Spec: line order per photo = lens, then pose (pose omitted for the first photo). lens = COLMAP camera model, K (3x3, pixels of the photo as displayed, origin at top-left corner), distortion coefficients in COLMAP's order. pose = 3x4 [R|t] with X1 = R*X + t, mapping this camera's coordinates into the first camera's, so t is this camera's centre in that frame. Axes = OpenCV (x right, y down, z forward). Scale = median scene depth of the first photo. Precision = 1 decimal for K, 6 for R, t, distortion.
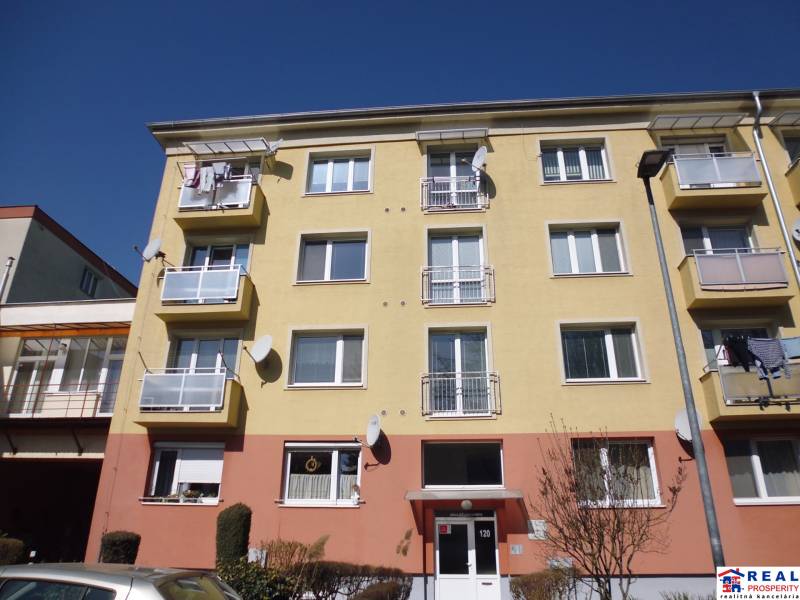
lens RADIAL K [[559.2, 0, 399.7], [0, 559.2, 322.5], [0, 0, 1]] dist [-0.052278, 0.002297]
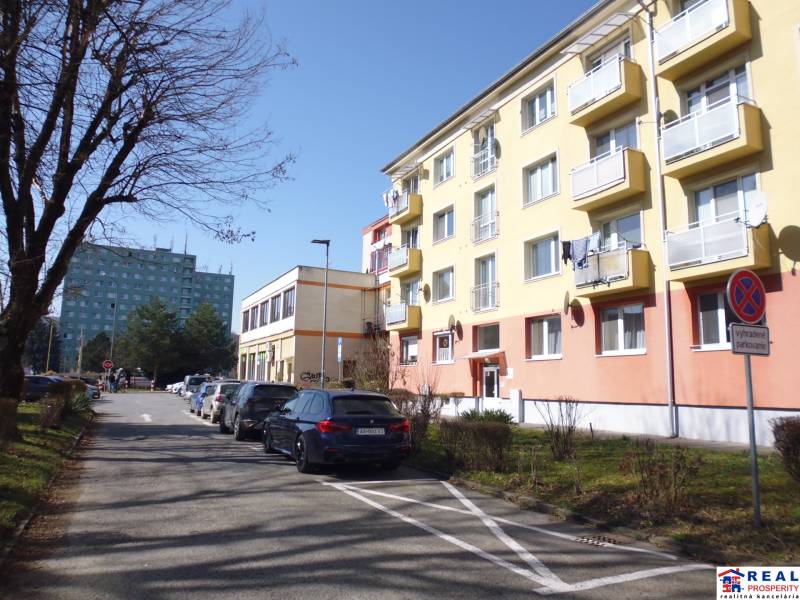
lens RADIAL K [[554.3, 0, 400.0], [0, 554.3, 300.0], [0, 0, 1]] dist [-0.053587, 0.000485]
pose [[0.542744, -0.130758, -0.829657, 1.227770], [0.311492, 0.948699, 0.054253, -0.031623], [0.780001, -0.287877, 0.555631, -0.119547]]
